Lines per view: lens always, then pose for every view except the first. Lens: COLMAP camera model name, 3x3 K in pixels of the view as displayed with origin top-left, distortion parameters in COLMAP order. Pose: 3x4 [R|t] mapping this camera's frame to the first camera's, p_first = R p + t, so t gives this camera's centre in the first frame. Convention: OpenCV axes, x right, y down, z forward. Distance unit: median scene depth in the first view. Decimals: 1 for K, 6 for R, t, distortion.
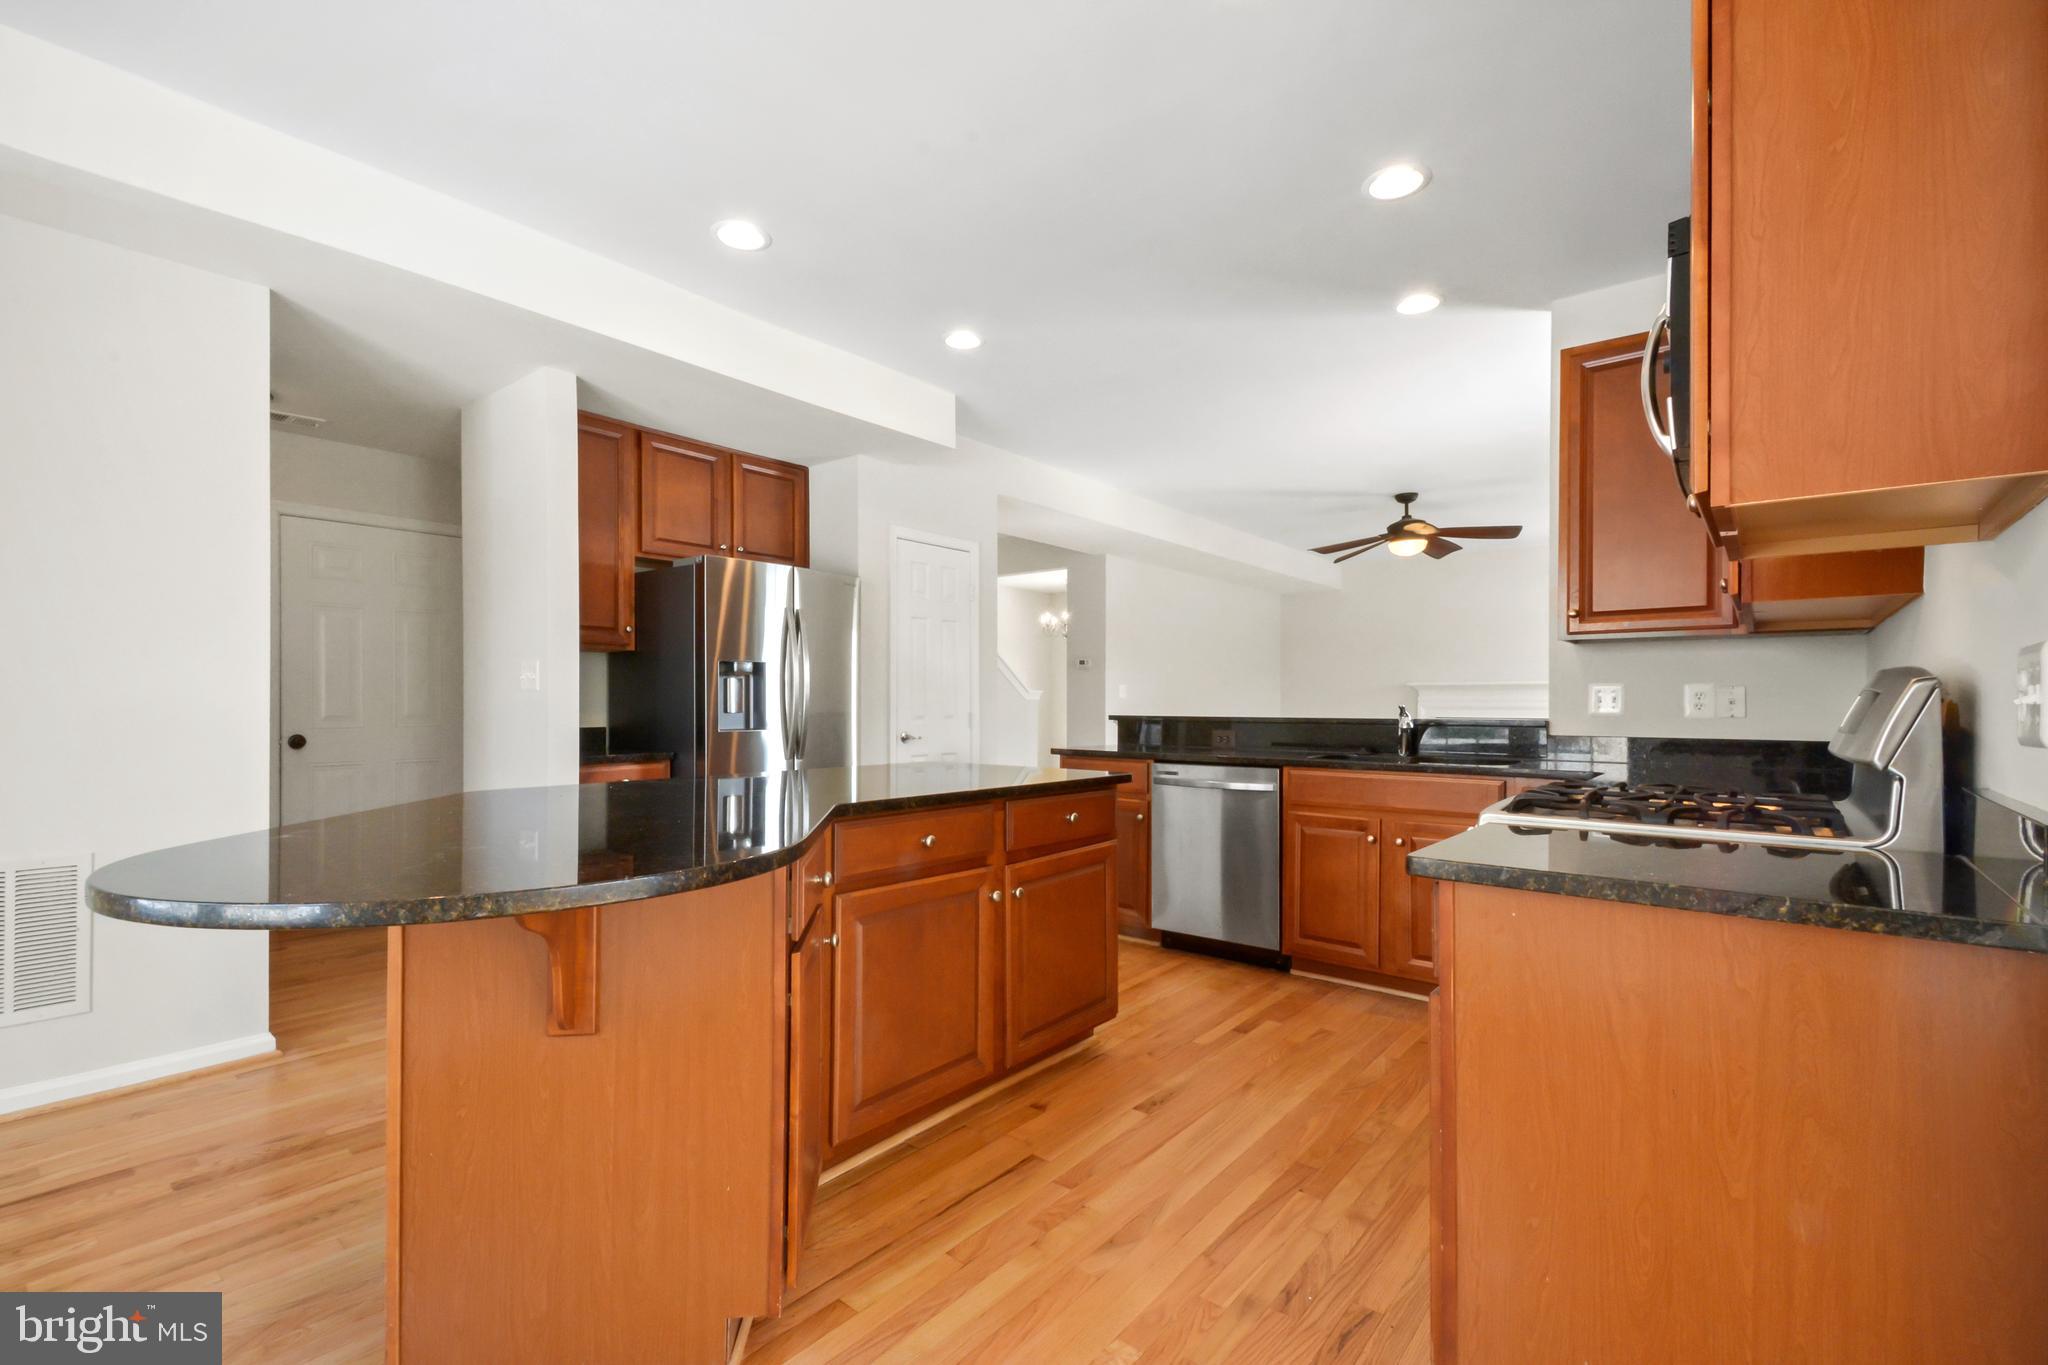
lens RADIAL K [[912.1, 0, 1012.9], [0, 912.1, 700.5], [0, 0, 1]] dist [0.027201, -0.001152]
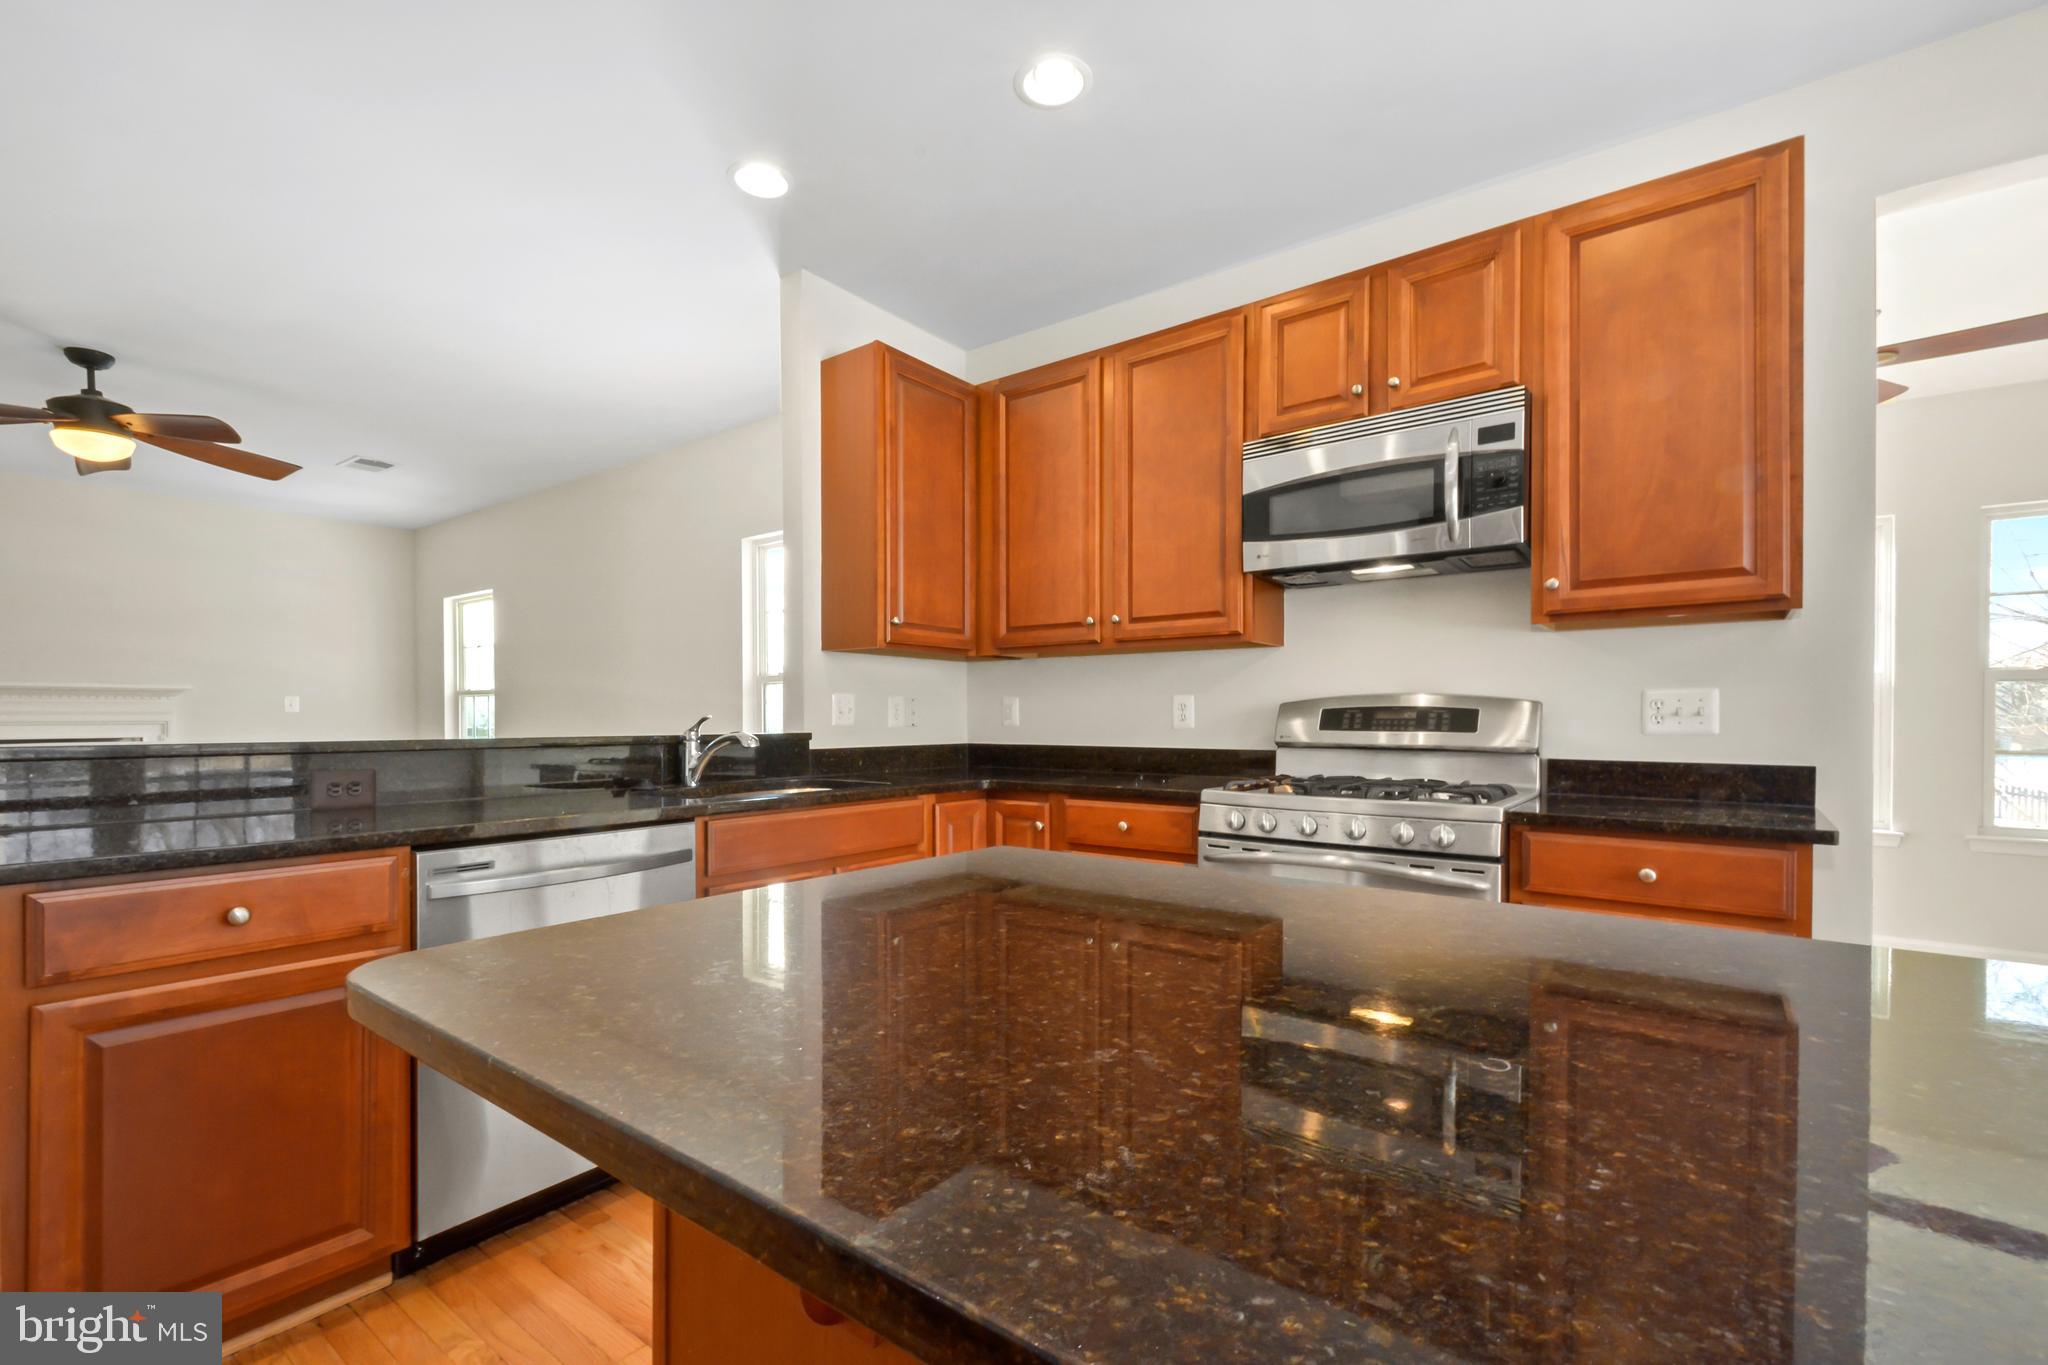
lens RADIAL K [[912.1, 0, 974.4], [0, 912.1, 723.8], [0, 0, 1]] dist [0.027201, -0.001152]
pose [[-0.003663, -0.011952, 0.999922, -0.305599], [-0.003604, 0.999922, 0.011939, 0.002076], [-0.999987, -0.003560, -0.003706, 0.797523]]
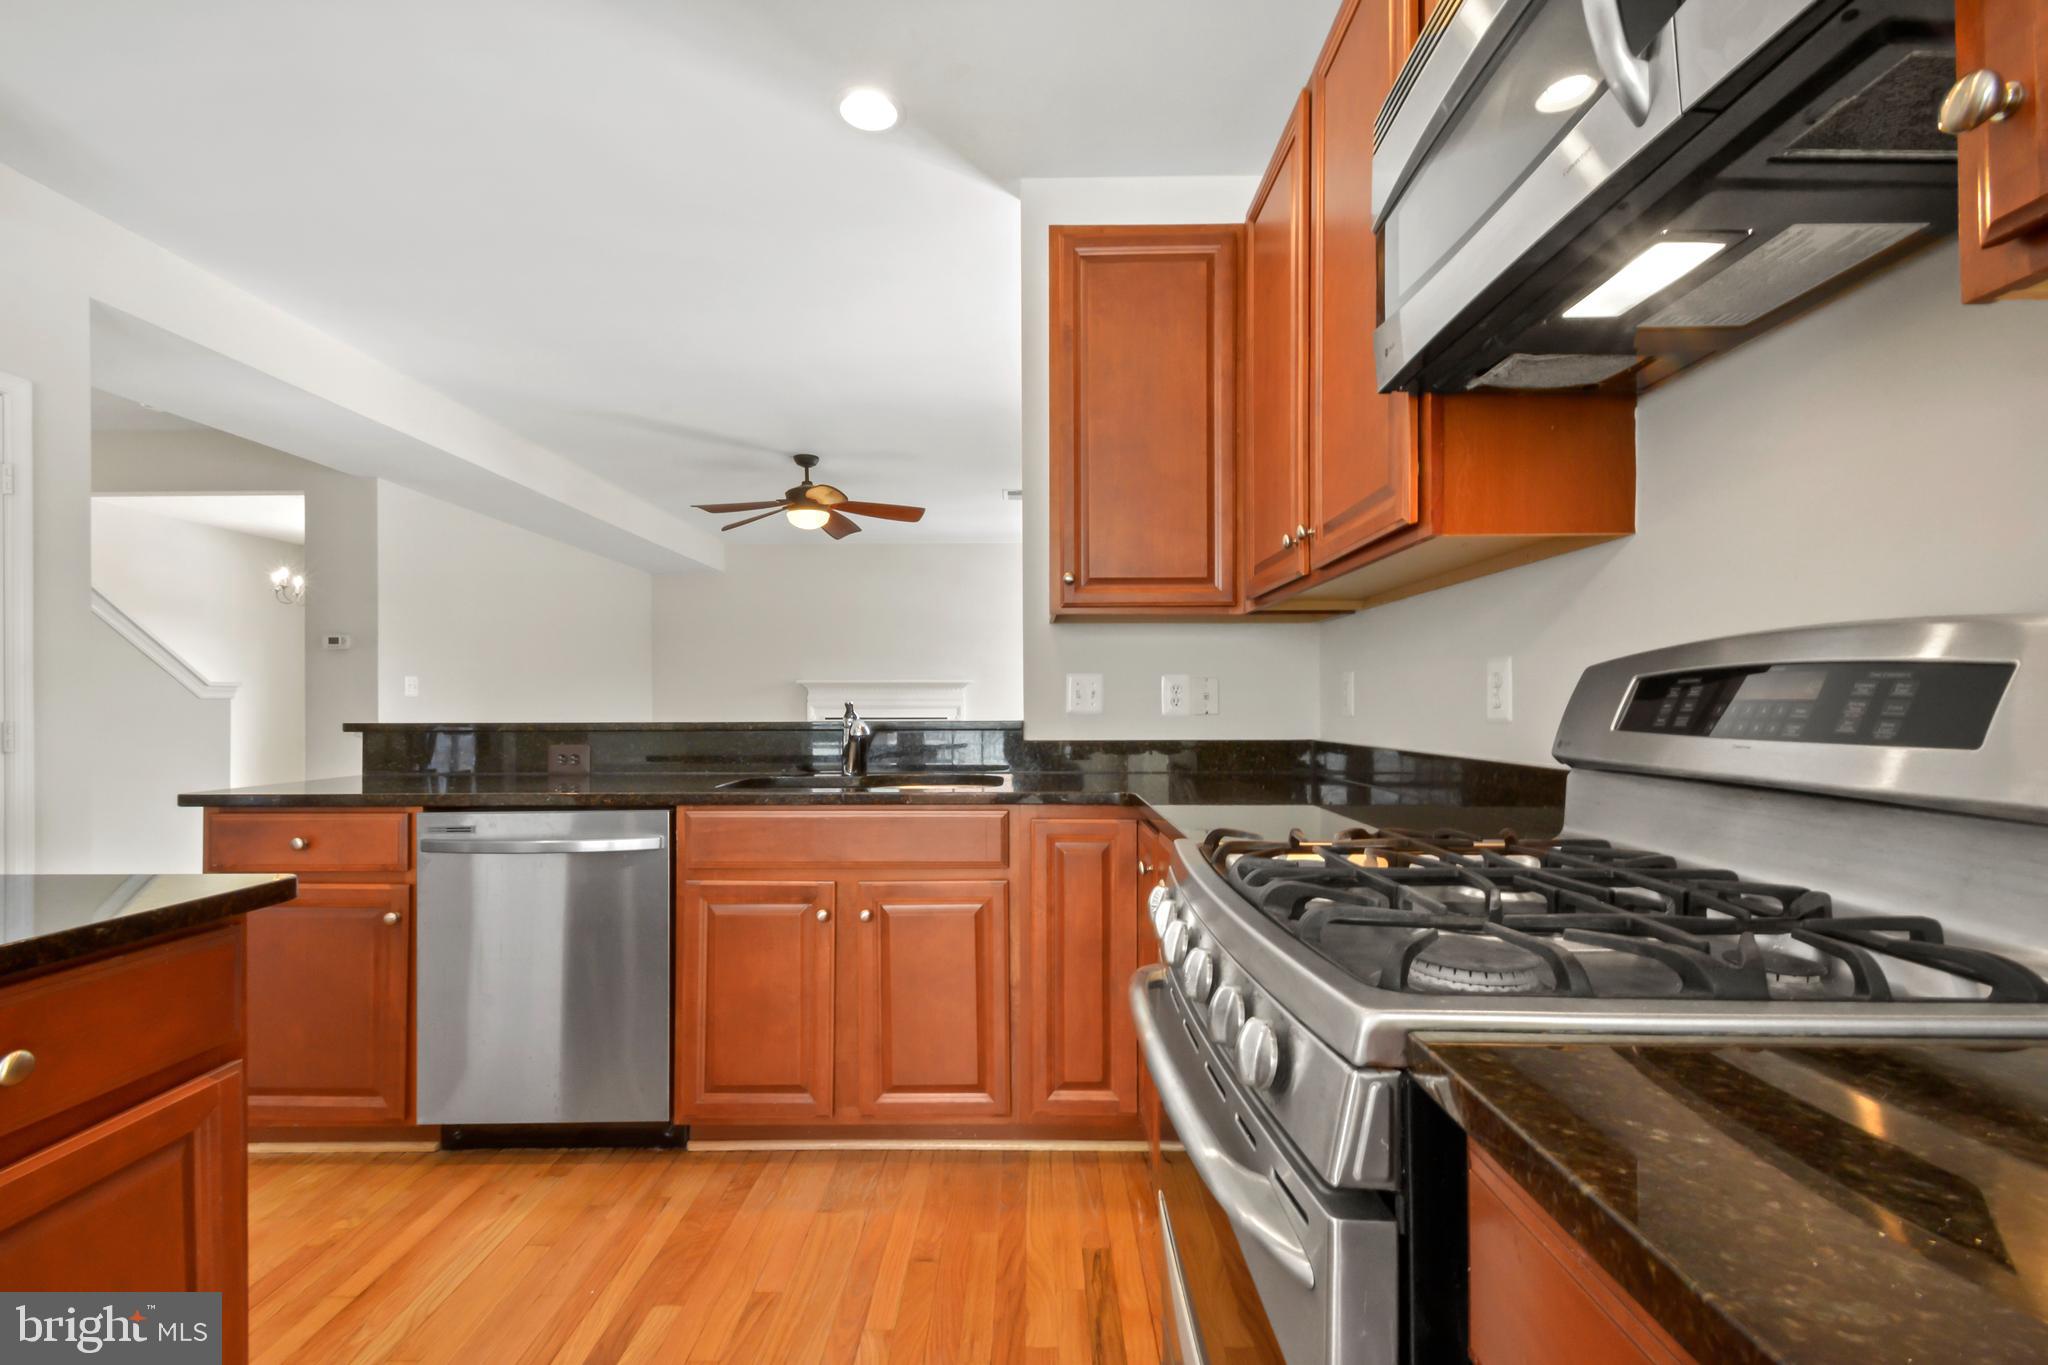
lens RADIAL K [[912.1, 0, 1022.6], [0, 912.1, 707.5], [0, 0, 1]] dist [0.027201, -0.001152]
pose [[0.780188, -0.006440, 0.625513, 0.096273], [0.002668, 0.999972, 0.006968, 0.004714], [-0.625540, -0.003768, 0.780183, 0.382570]]
